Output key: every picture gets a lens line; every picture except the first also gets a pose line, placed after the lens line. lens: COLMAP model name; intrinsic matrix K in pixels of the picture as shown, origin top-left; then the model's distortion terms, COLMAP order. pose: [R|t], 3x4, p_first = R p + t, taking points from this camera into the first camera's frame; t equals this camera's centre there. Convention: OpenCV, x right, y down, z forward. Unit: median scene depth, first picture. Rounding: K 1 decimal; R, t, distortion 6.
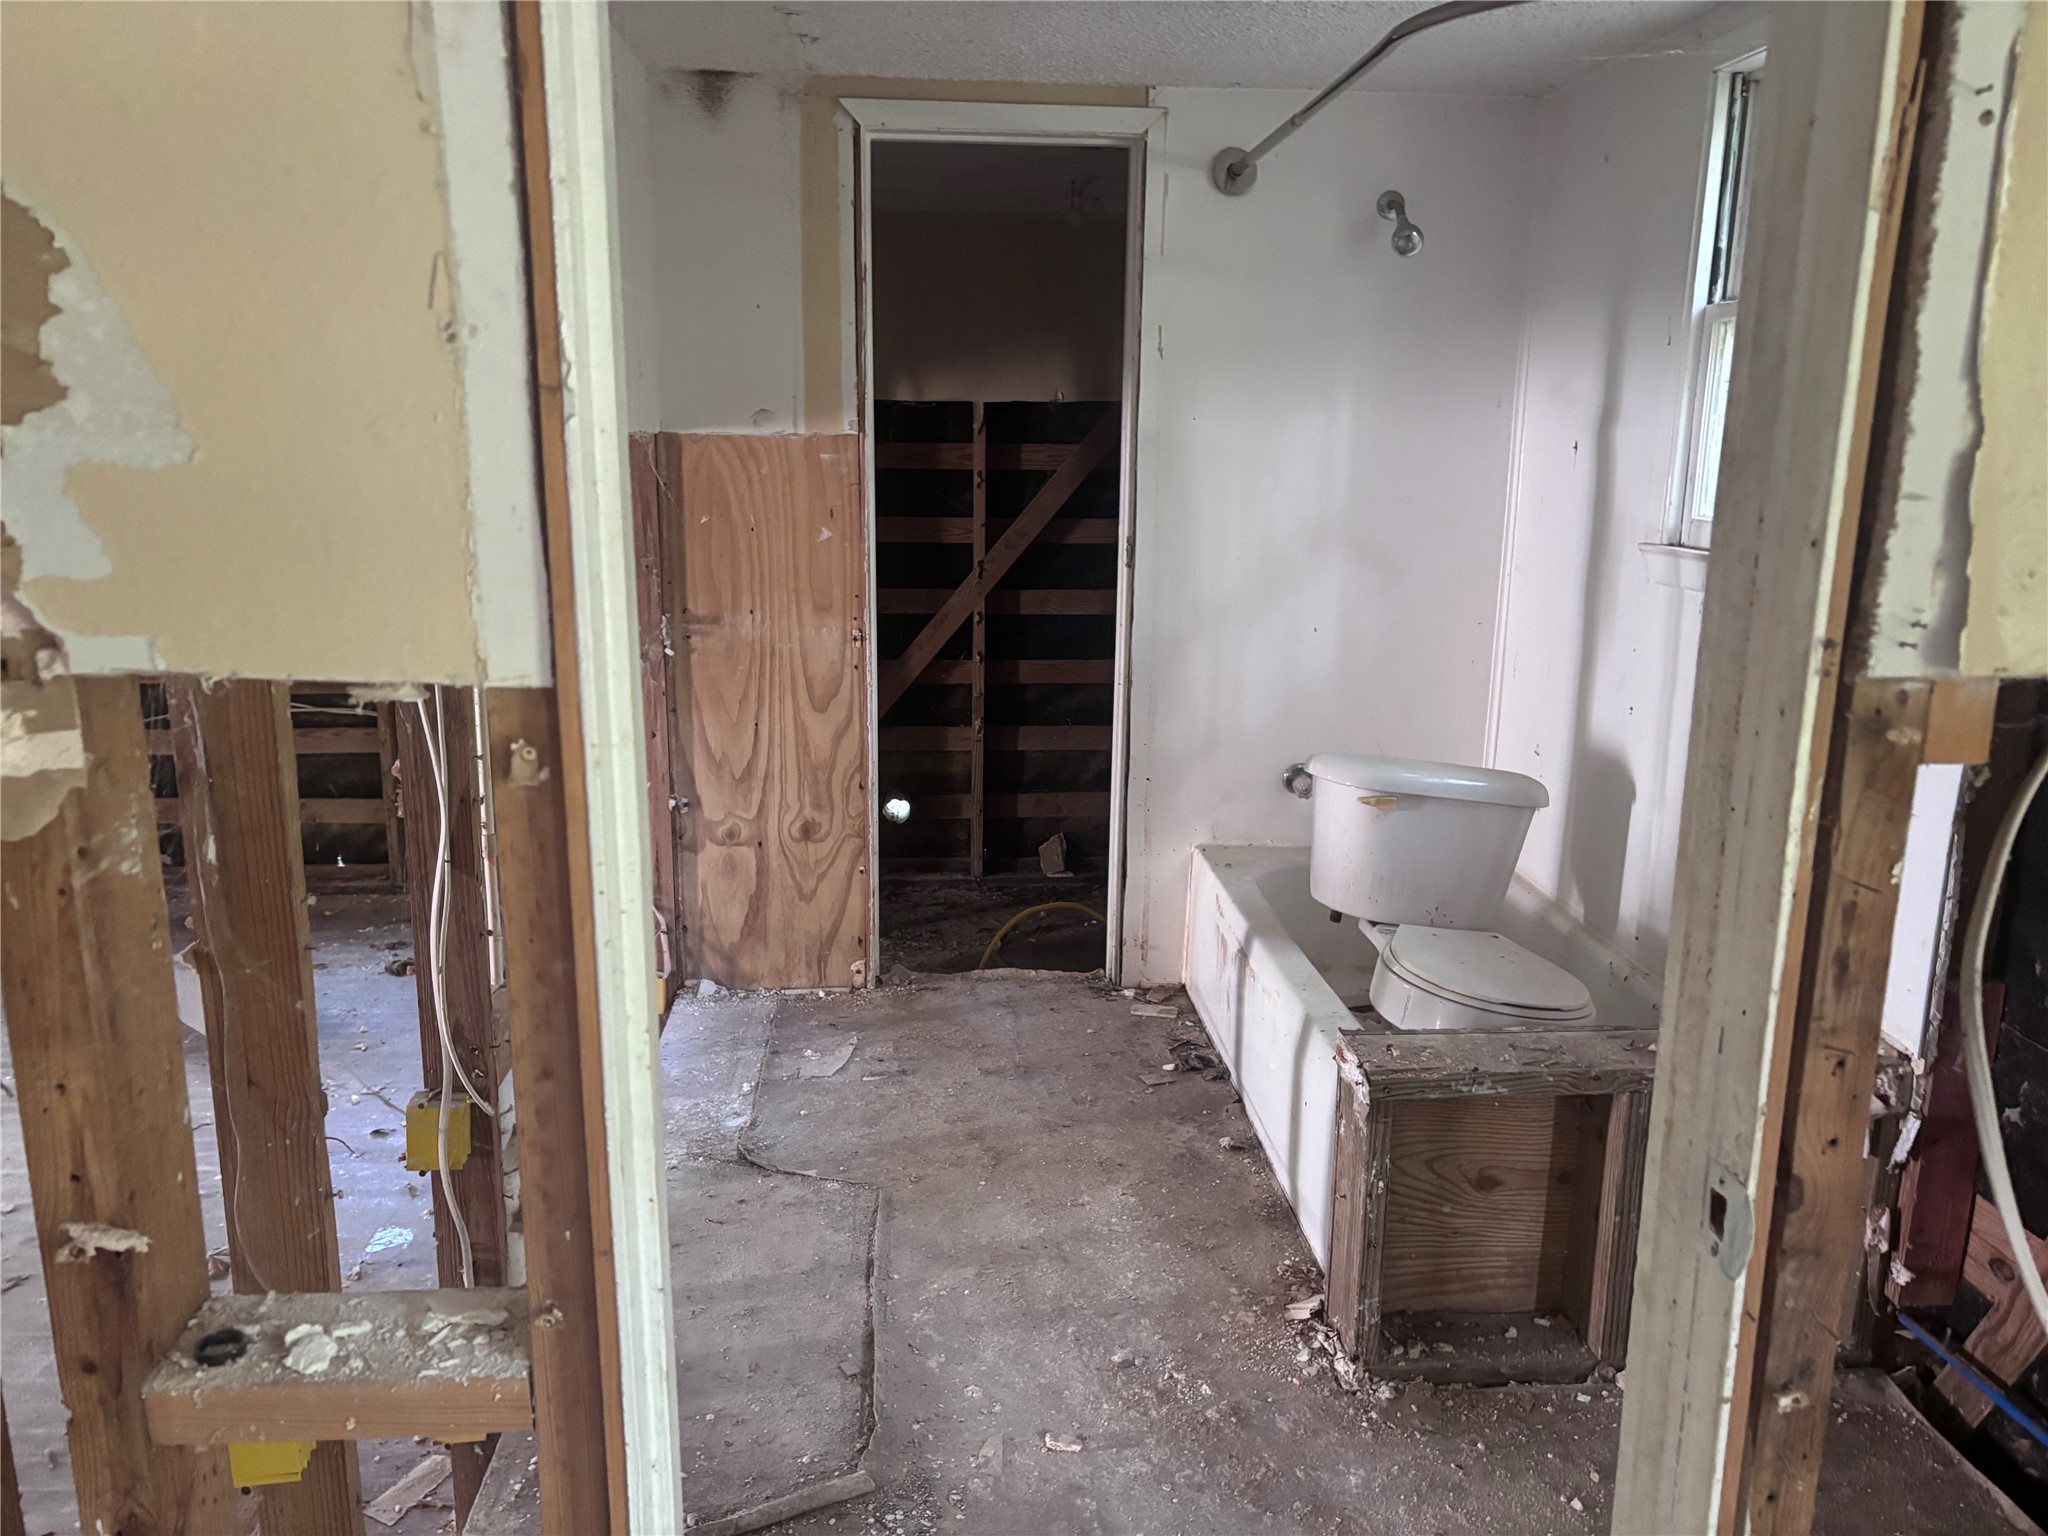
lens RADIAL K [[1532.0, 0, 1030.8], [0, 1532.0, 777.6], [0, 0, 1]] dist [0.011592, -0.021661]
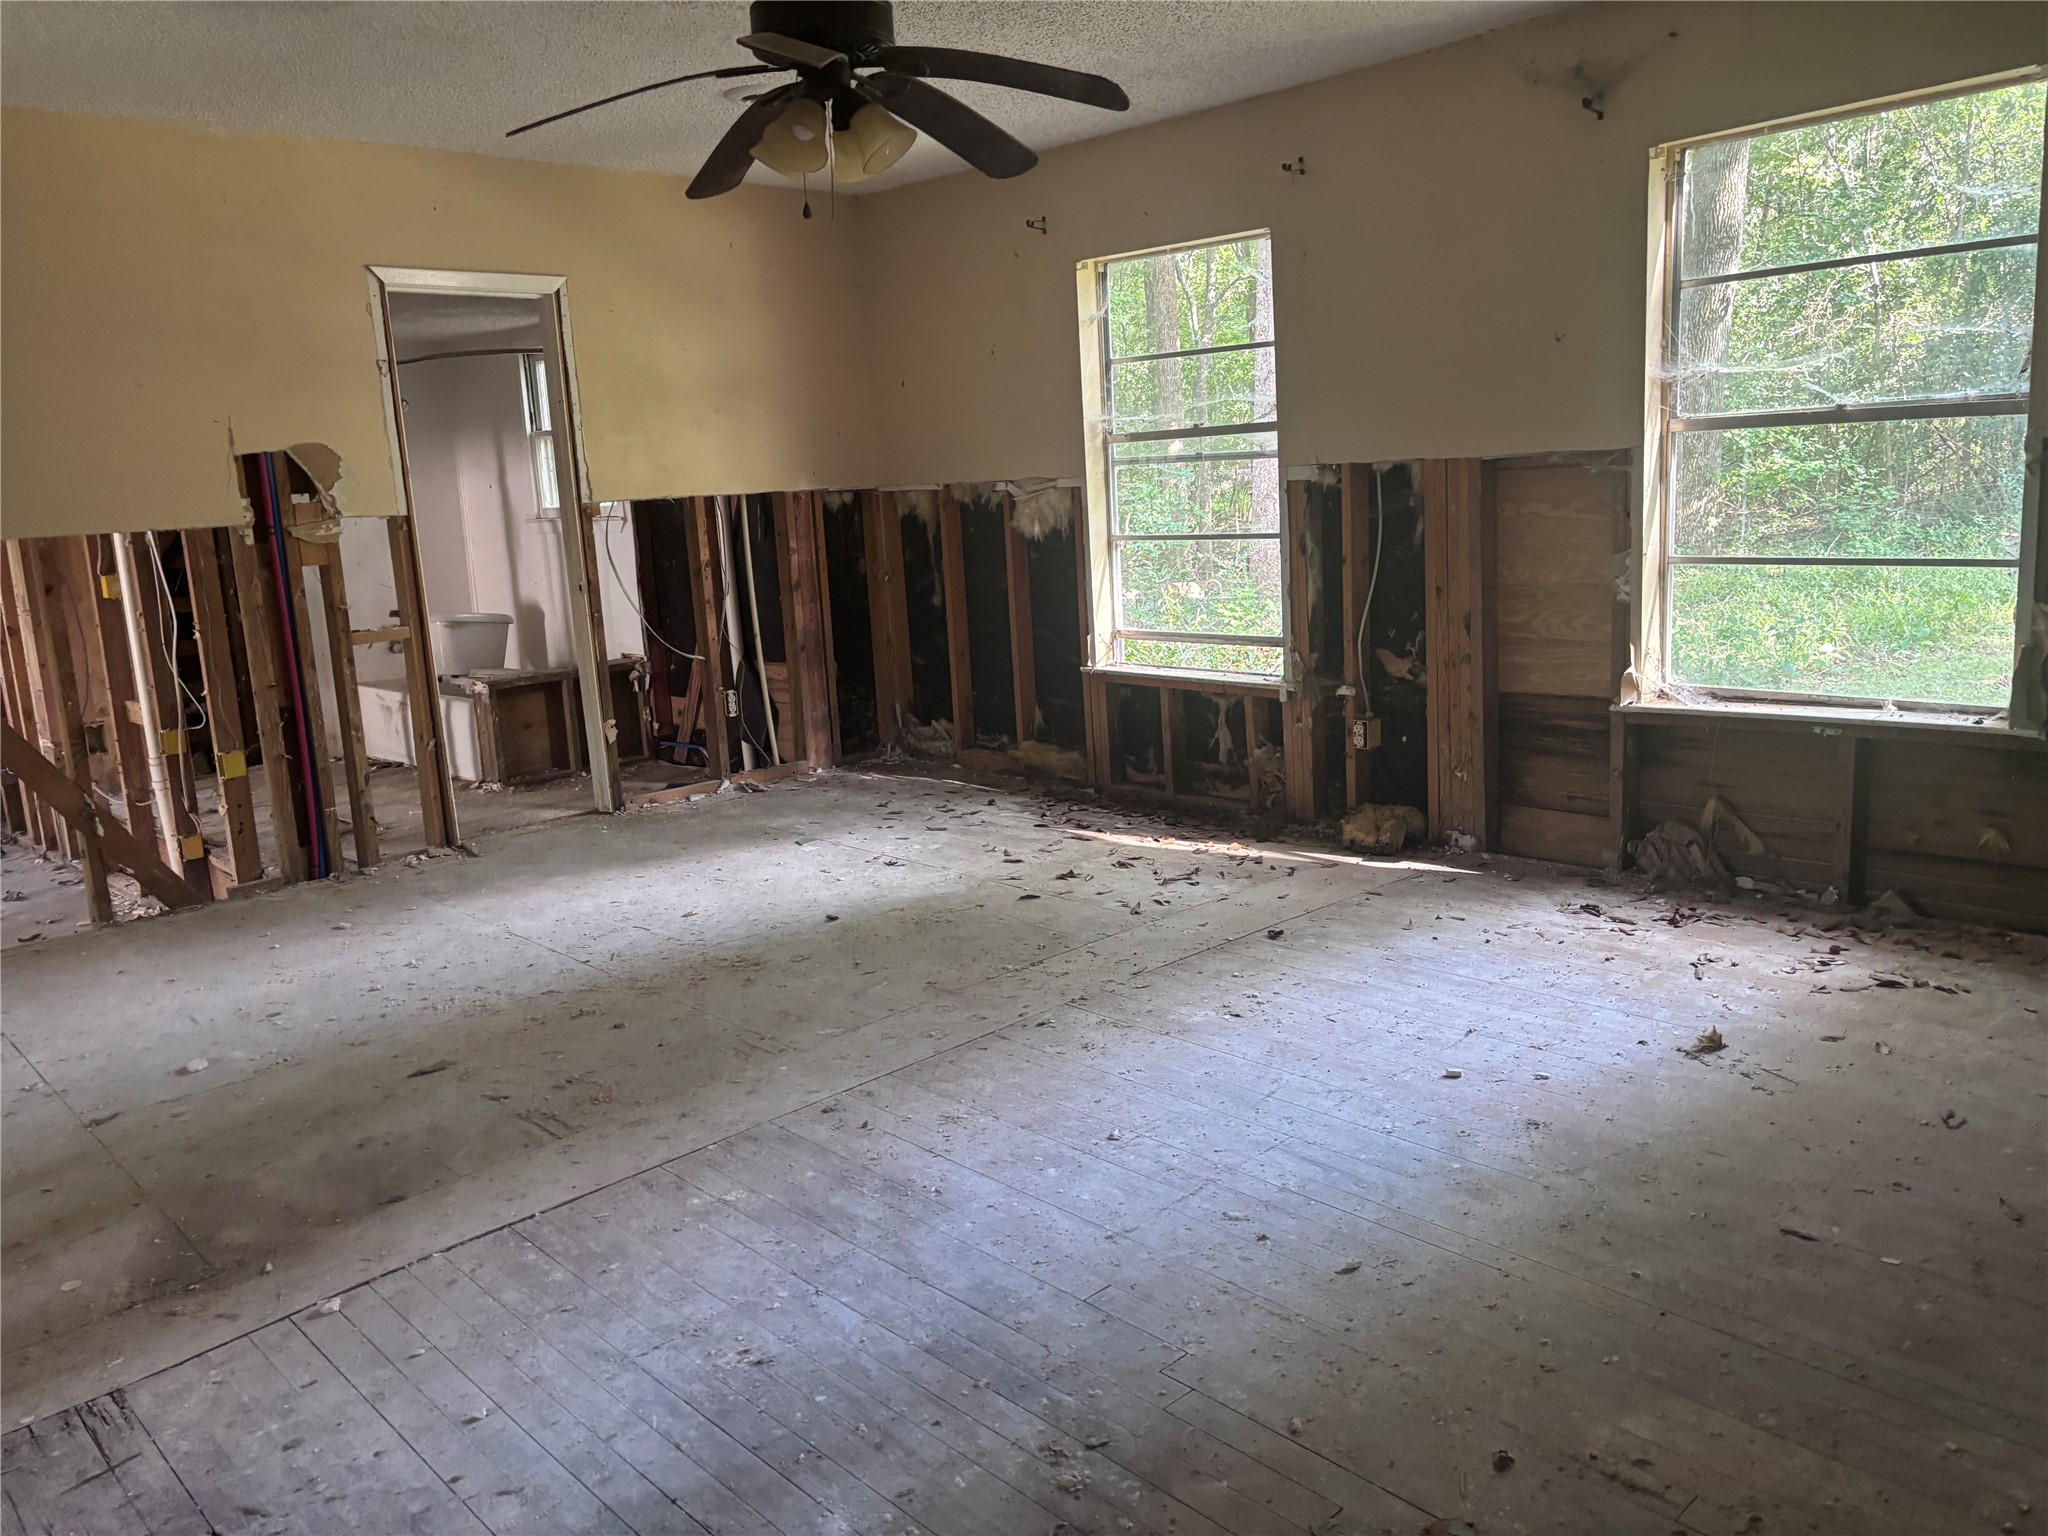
lens RADIAL K [[1532.0, 0, 1030.8], [0, 1532.0, 761.7], [0, 0, 1]] dist [0.011592, -0.021661]
pose [[0.742684, -0.175258, 0.646302, -0.784576], [0.209192, 0.977563, 0.024698, 0.393632], [-0.636129, 0.116859, 0.762682, -1.619586]]
